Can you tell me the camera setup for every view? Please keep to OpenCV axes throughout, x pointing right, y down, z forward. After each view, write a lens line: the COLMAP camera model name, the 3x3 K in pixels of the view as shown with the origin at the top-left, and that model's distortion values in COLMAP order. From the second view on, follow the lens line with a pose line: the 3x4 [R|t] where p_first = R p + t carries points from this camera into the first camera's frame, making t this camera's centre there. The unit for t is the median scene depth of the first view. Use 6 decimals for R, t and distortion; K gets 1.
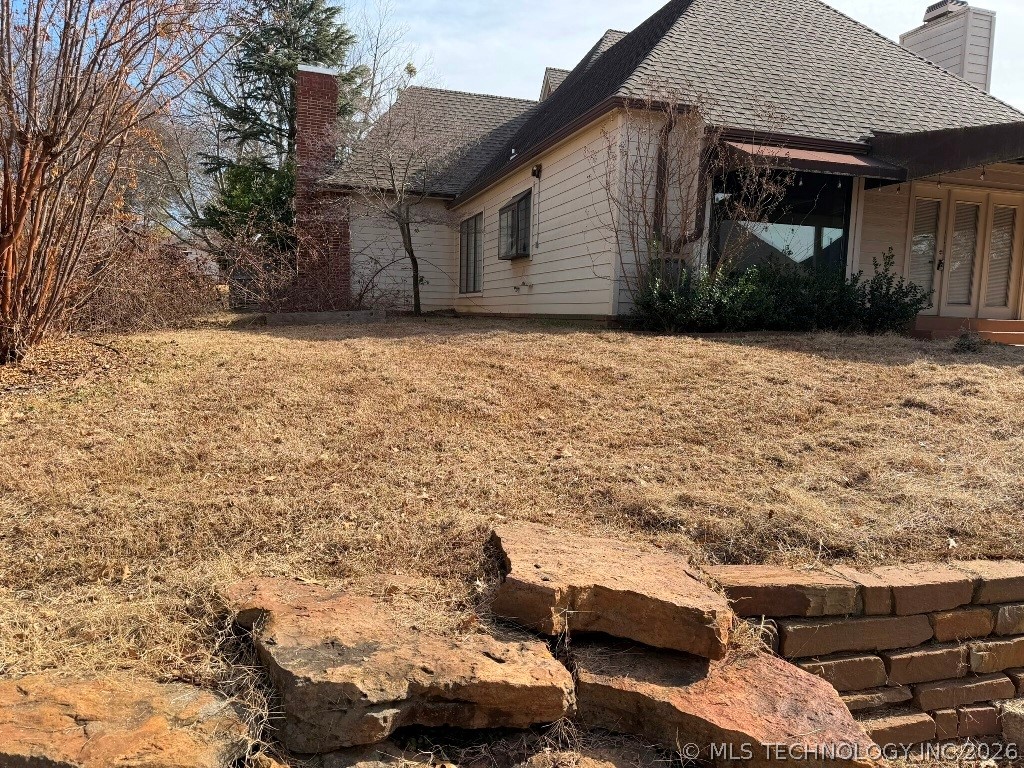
lens RADIAL K [[724.2, 0, 512.0], [0, 724.2, 384.0], [0, 0, 1]] dist [0.060817, -0.069257]
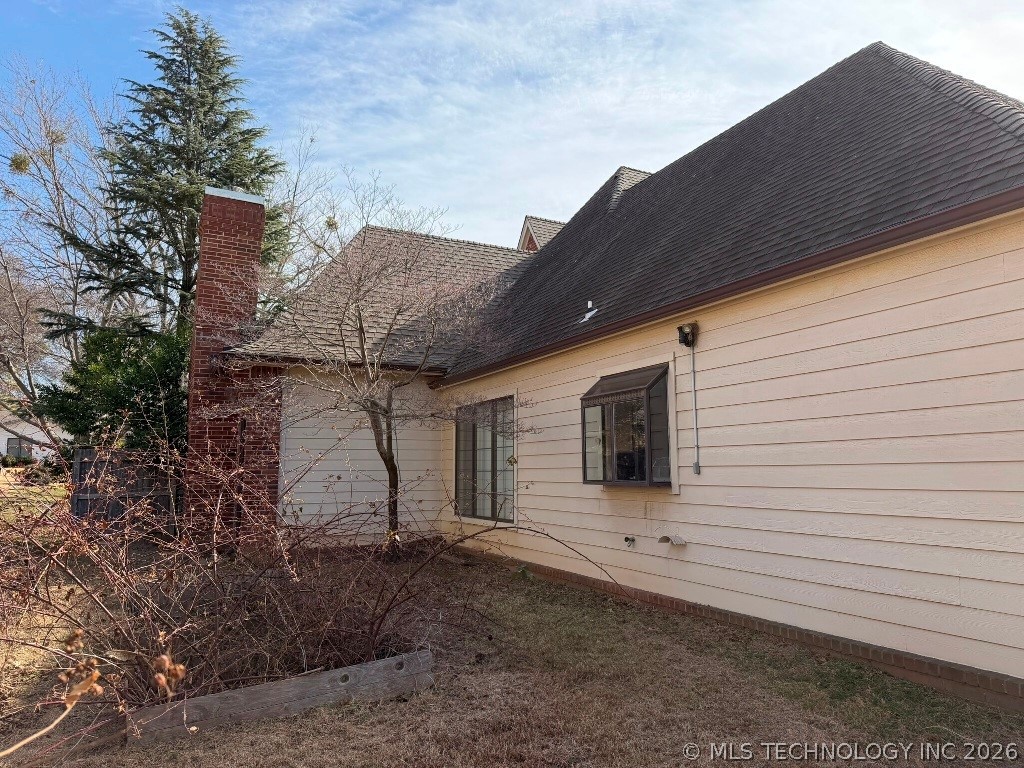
lens RADIAL K [[769.2, 0, 512.0], [0, 769.2, 384.0], [0, 0, 1]] dist [0.145512, -0.203586]
pose [[0.990875, -0.007432, 0.134581, -0.097432], [0.036861, 0.975356, -0.217538, -0.075240], [-0.129647, 0.220513, 0.966729, 0.258141]]
